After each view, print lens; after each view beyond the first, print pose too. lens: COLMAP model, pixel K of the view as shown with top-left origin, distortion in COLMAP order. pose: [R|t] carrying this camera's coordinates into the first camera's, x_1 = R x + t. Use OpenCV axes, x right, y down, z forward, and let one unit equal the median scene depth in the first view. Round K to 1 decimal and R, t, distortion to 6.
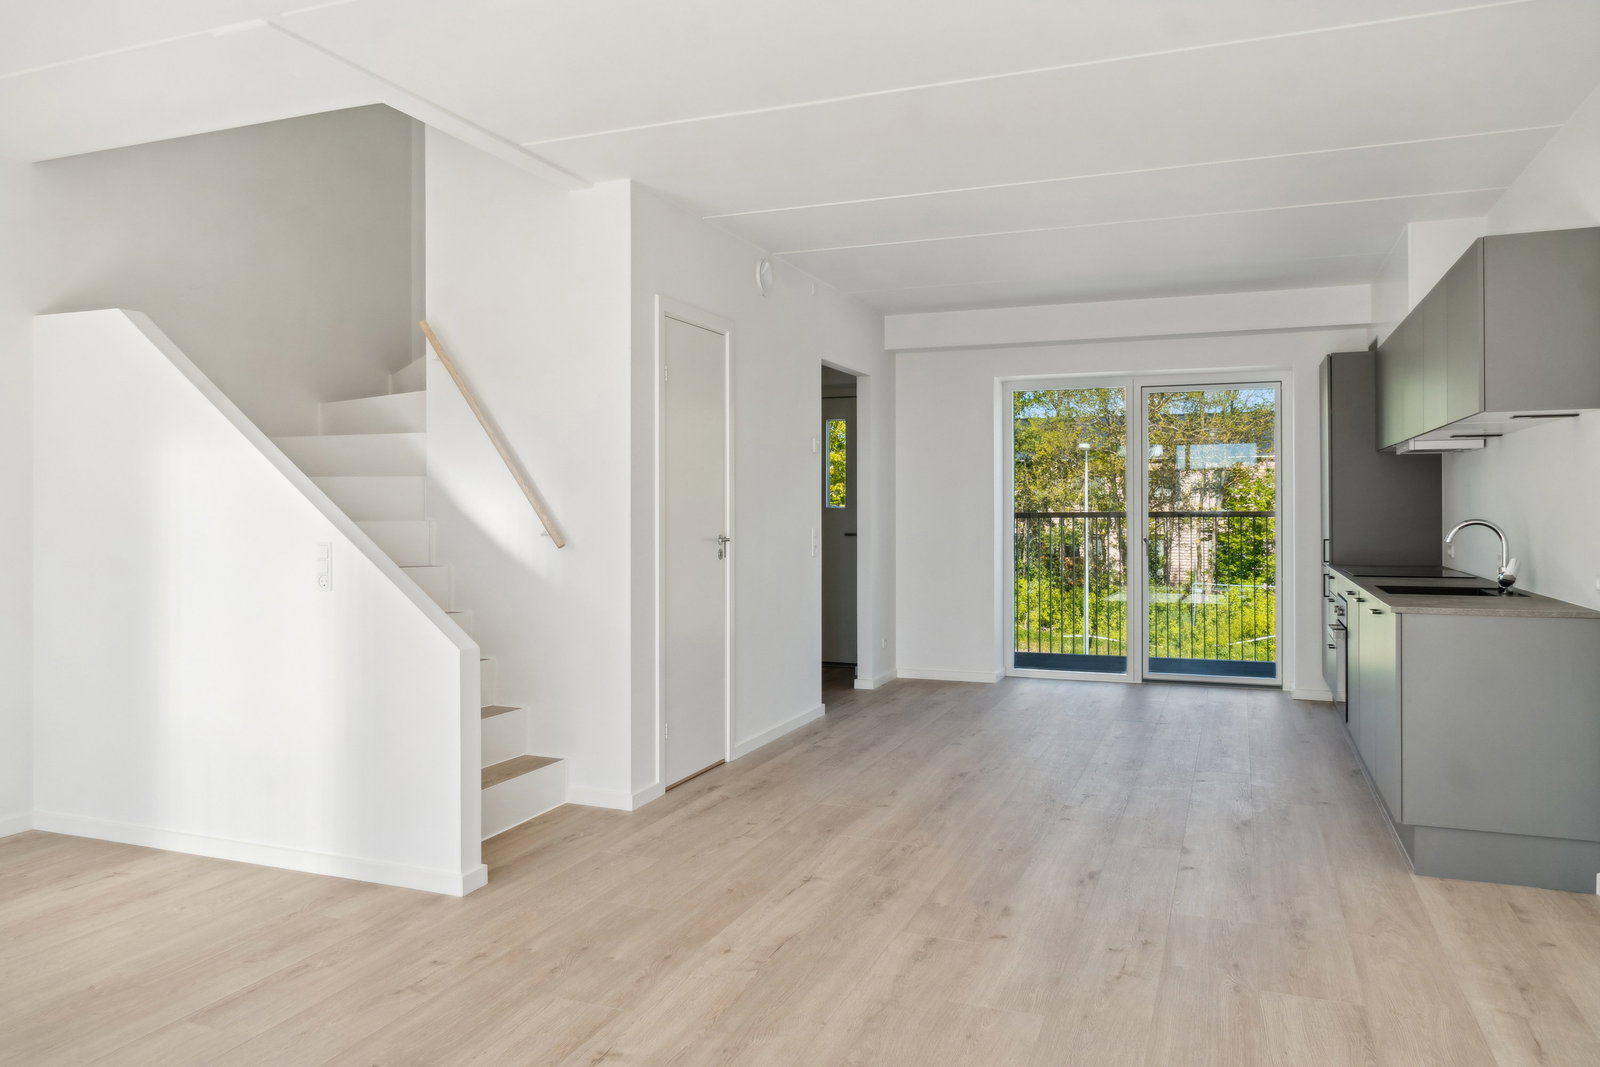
lens RADIAL K [[1149.5, 0, 765.0], [0, 1149.5, 504.9], [0, 0, 1]] dist [-0.008847, -0.003117]
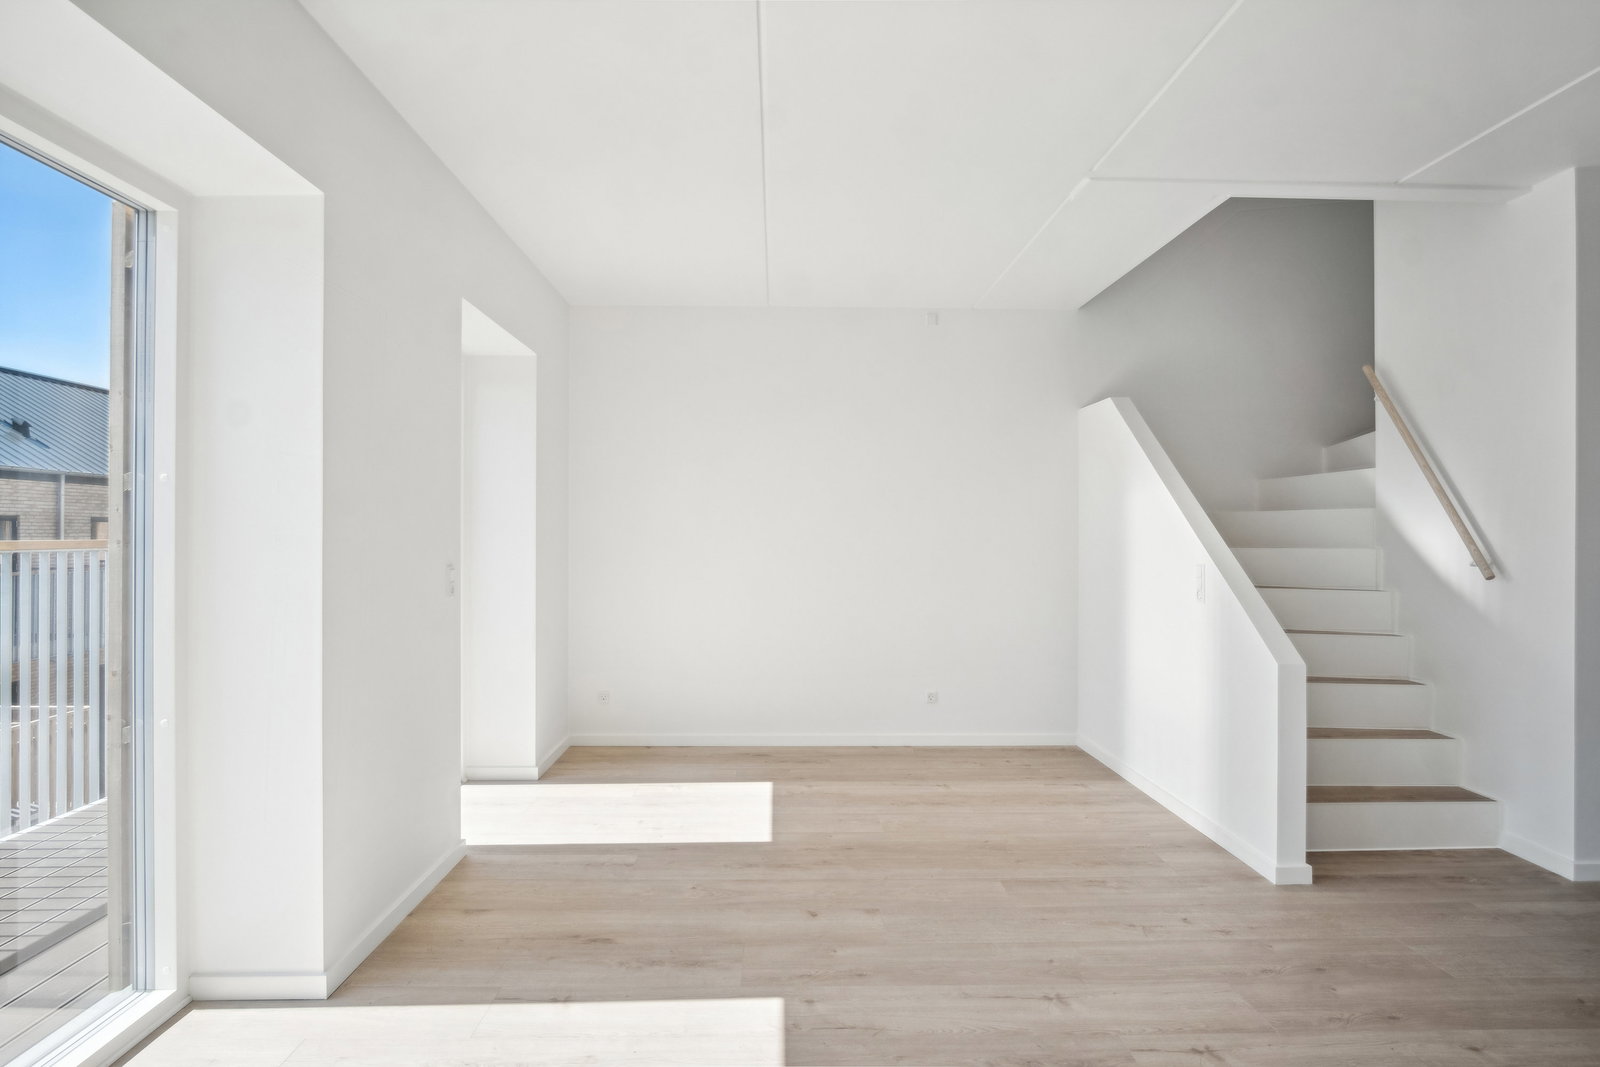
lens RADIAL K [[850.0, 0, 800.0], [0, 850.0, 533.5], [0, 0, 1]] dist [0.000362, 0.001153]
pose [[0.409070, 0.000260, -0.912503, 0.290620], [-0.002533, 0.999996, -0.000850, 0.001626], [0.912499, 0.002659, 0.409070, 0.229532]]
